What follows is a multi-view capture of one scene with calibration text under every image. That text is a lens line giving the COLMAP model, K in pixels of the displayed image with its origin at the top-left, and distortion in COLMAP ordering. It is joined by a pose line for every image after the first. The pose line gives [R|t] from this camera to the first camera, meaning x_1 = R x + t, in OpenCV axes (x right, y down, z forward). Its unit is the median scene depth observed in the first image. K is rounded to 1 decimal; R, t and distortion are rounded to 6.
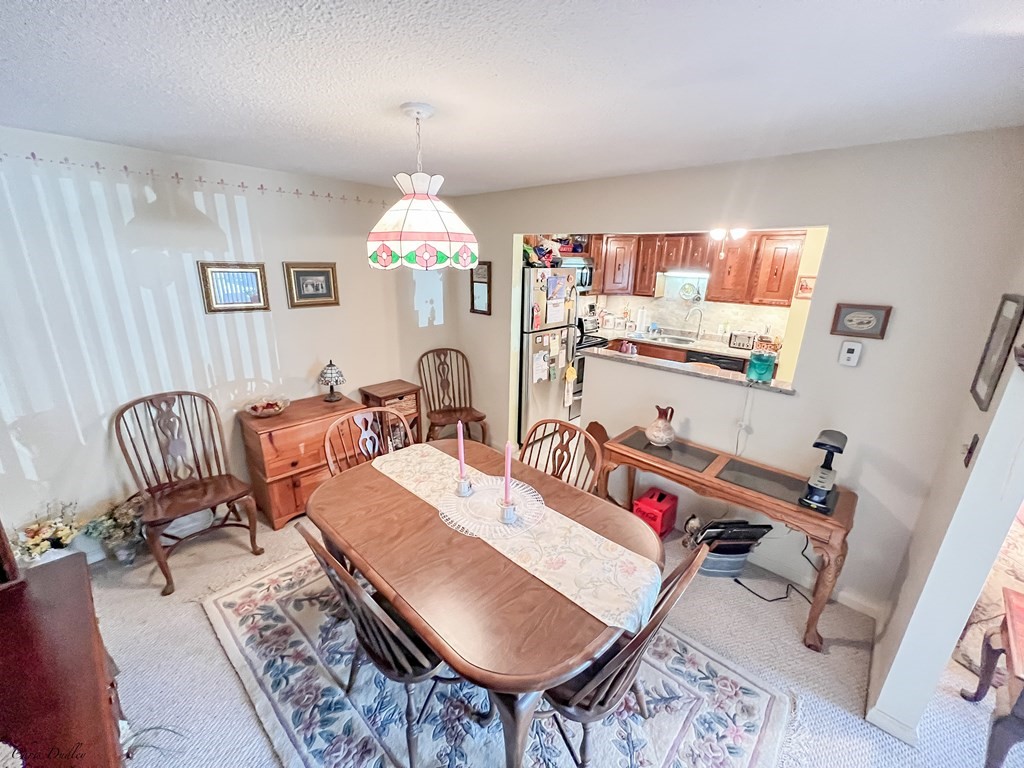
lens RADIAL K [[411.2, 0, 516.3], [0, 411.2, 388.0], [0, 0, 1]] dist [-0.004480, 0.000947]
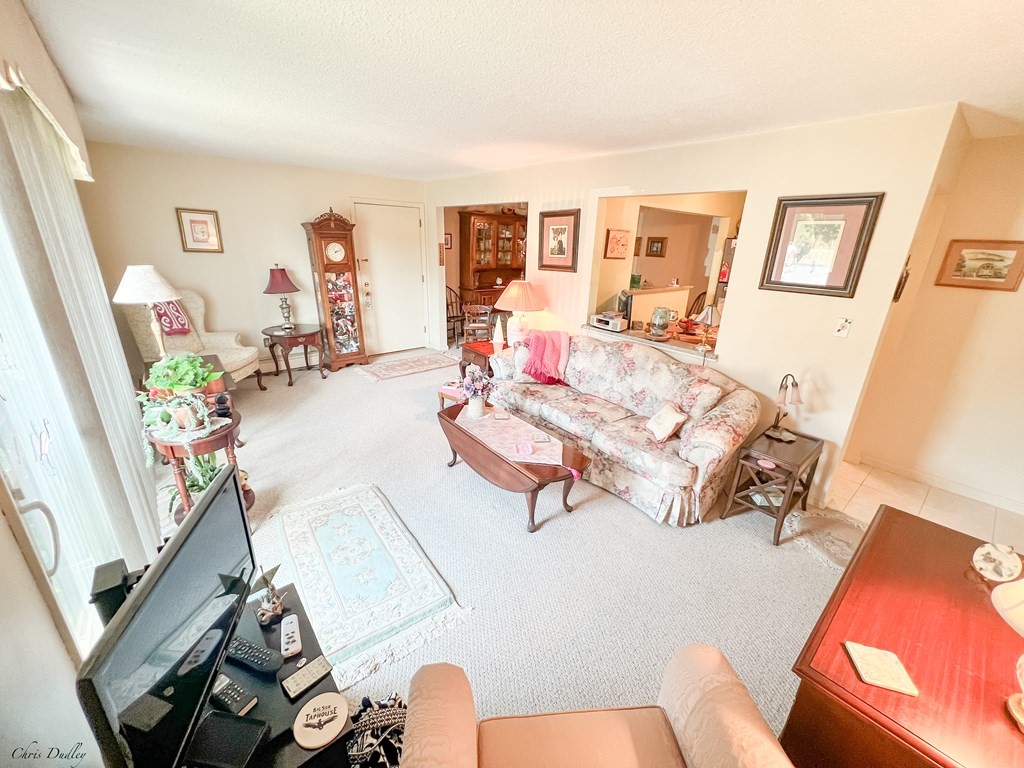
lens RADIAL K [[411.2, 0, 512.0], [0, 411.2, 387.8], [0, 0, 1]] dist [-0.004480, 0.000947]
pose [[-0.115289, 0.313010, -0.942726, 1.636282], [-0.330569, 0.882870, 0.333563, -0.040570], [0.936714, 0.350092, 0.001686, 0.402816]]
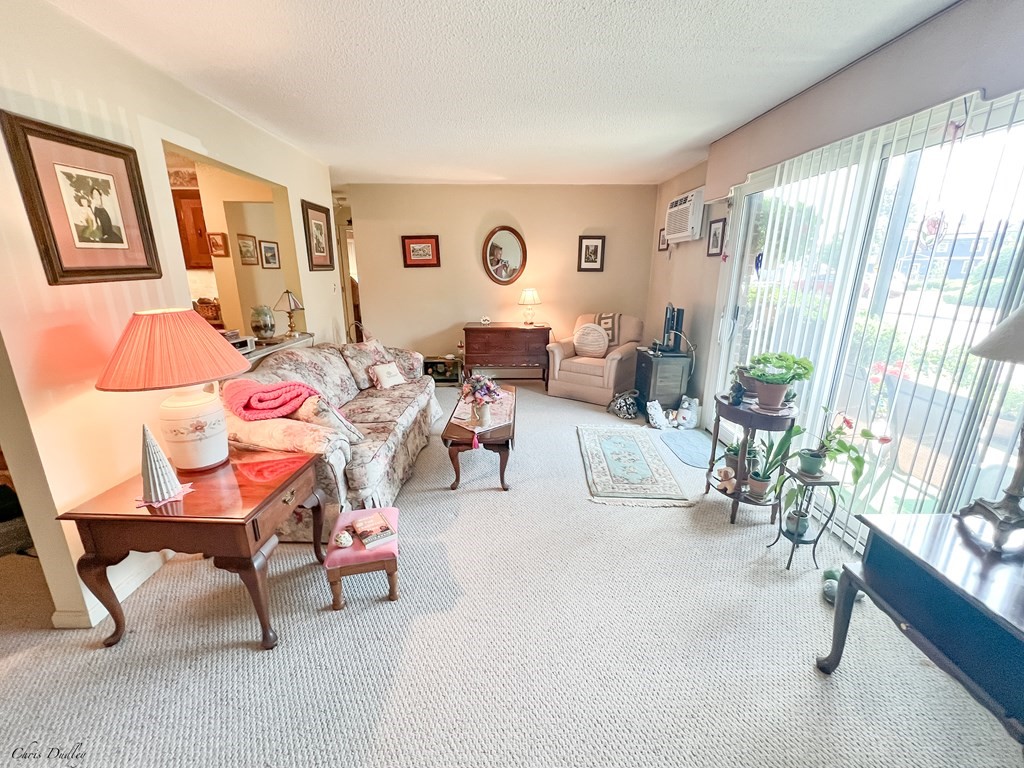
lens RADIAL K [[411.2, 0, 508.7], [0, 411.2, 389.9], [0, 0, 1]] dist [-0.004480, 0.000947]
pose [[0.728938, -0.214197, 0.650207, 0.501631], [0.217241, 0.973075, 0.077014, 0.189374], [-0.649197, 0.085113, 0.755843, -0.216170]]
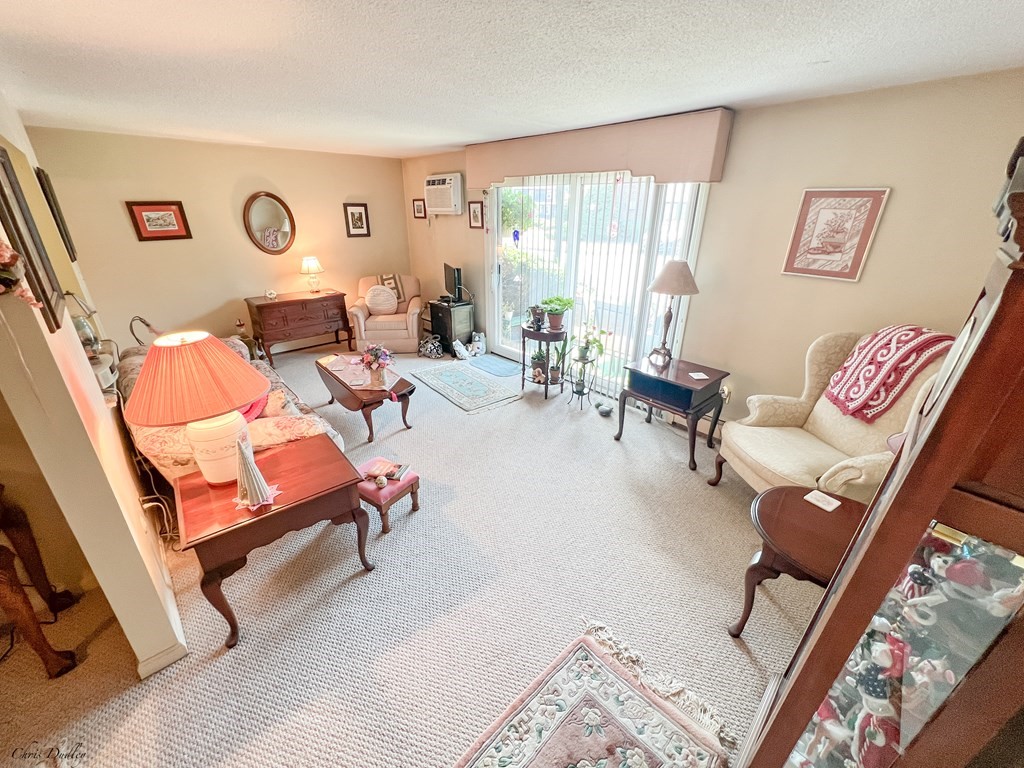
lens RADIAL K [[411.2, 0, 505.4], [0, 411.2, 384.7], [0, 0, 1]] dist [-0.004480, 0.000947]
pose [[0.081501, -0.410538, 0.908194, 0.148516], [0.293180, 0.880785, 0.371838, 0.047277], [-0.952577, 0.235959, 0.192146, -0.060622]]
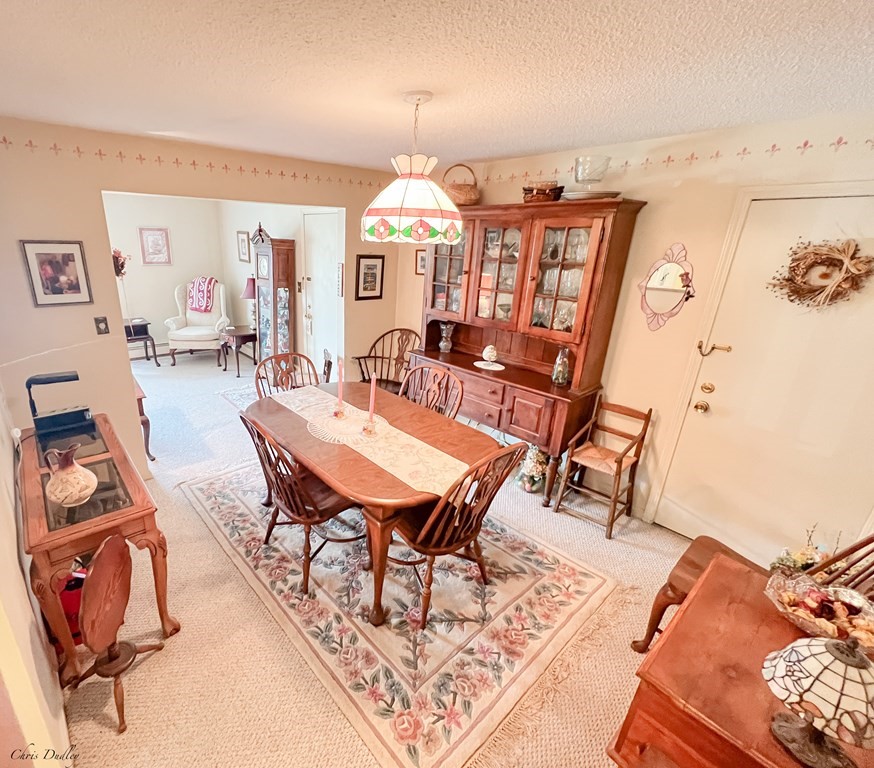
lens RADIAL K [[420.0, 0, 361.8], [0, 420.0, 385.2], [0, 0, 1]] dist [-0.001681, 0.000400]
pose [[-0.987606, -0.090774, 0.128039, -0.125874], [0.004307, 0.799803, 0.600247, -0.291354], [-0.156892, 0.593359, -0.789500, 0.939985]]
